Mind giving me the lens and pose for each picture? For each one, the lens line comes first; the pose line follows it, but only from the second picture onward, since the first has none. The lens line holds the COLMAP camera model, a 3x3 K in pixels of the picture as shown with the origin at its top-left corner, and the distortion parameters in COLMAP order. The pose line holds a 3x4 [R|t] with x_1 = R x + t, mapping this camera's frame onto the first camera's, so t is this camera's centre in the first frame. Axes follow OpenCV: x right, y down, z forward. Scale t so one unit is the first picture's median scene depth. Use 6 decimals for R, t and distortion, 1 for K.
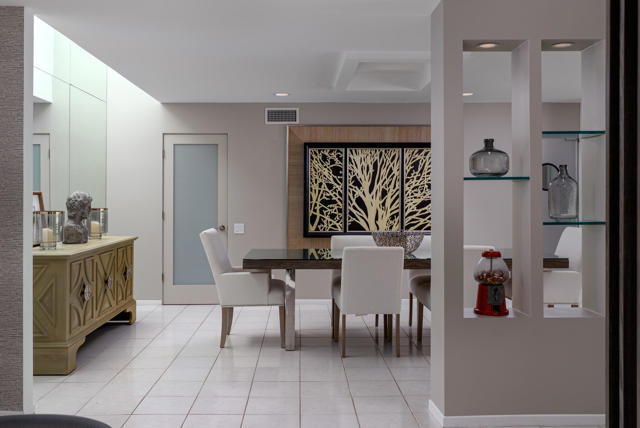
lens RADIAL K [[632.3, 0, 319.6], [0, 632.3, 207.7], [0, 0, 1]] dist [-0.001790, 0.000000]
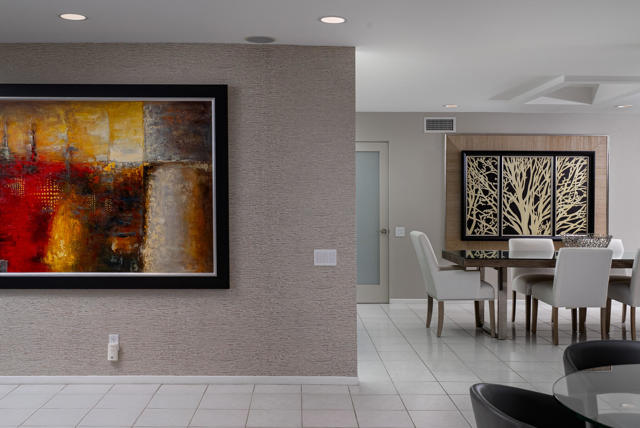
lens RADIAL K [[709.6, 0, 320.1], [0, 709.6, 216.4], [0, 0, 1]] dist [0.004692, 0.000000]
pose [[0.999970, 0.006403, 0.004363, -0.263355], [-0.006434, 0.999955, 0.007022, -0.000045], [-0.004318, -0.007050, 0.999966, -0.179510]]
